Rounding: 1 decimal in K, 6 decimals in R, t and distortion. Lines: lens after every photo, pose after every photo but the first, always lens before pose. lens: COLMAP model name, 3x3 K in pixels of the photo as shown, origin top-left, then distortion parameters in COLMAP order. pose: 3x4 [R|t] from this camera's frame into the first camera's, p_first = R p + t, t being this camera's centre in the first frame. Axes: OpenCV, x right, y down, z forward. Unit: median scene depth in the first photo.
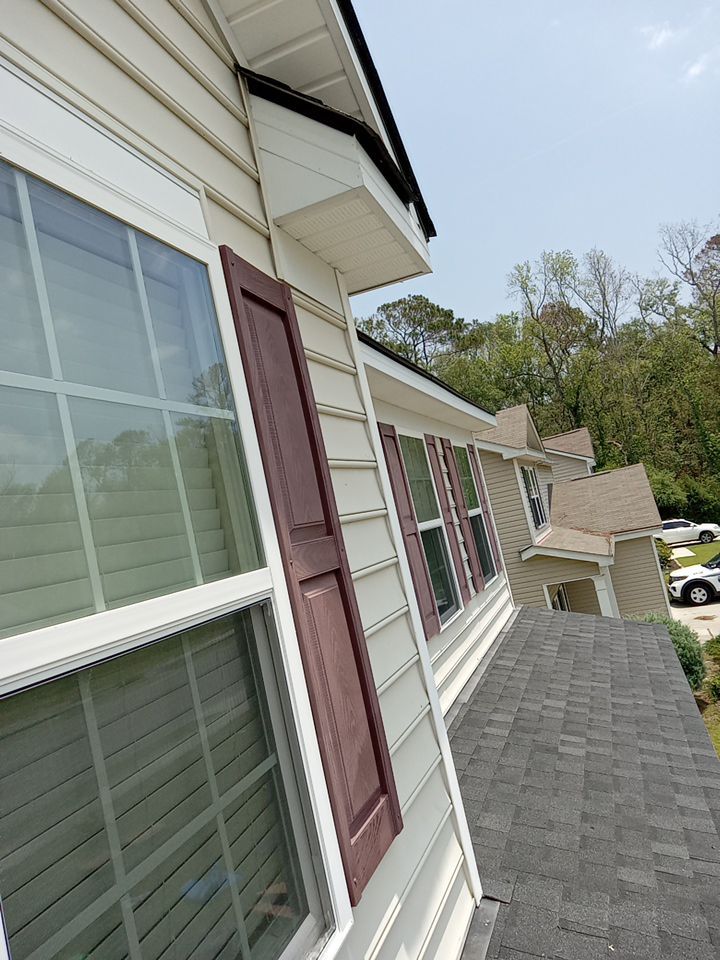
lens RADIAL K [[712.6, 0, 360.0], [0, 712.6, 480.0], [0, 0, 1]] dist [0.016250, -0.046308]
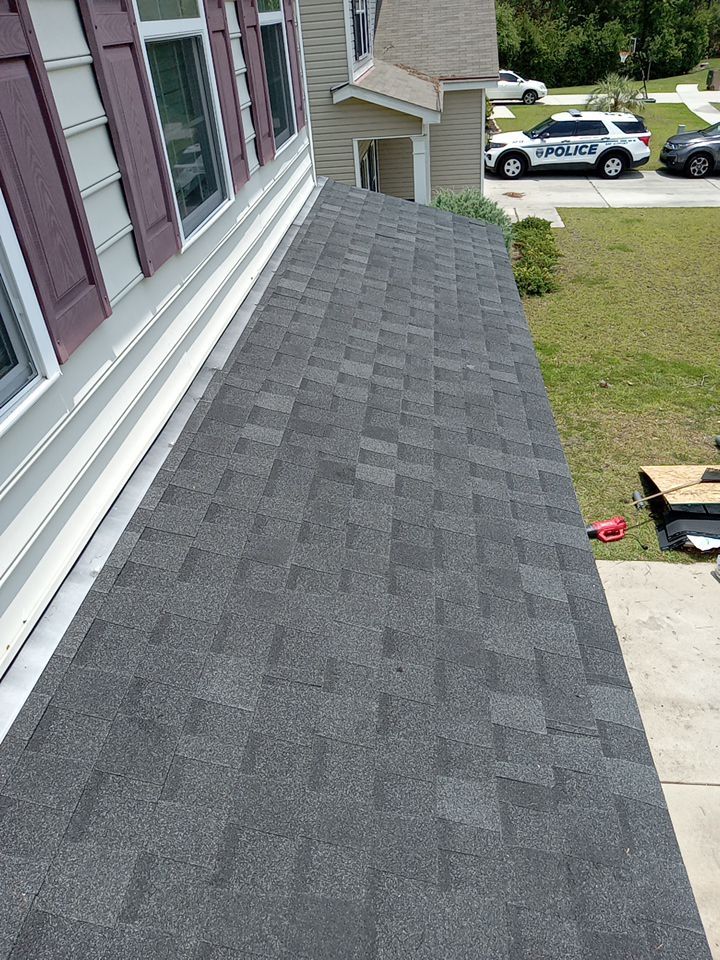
lens RADIAL K [[712.6, 0, 360.0], [0, 712.6, 480.0], [0, 0, 1]] dist [0.016250, -0.046308]
pose [[0.959204, -0.013358, 0.282400, 0.064197], [-0.153132, 0.815120, 0.558686, 0.017378], [-0.237653, -0.579138, 0.779821, 0.314603]]
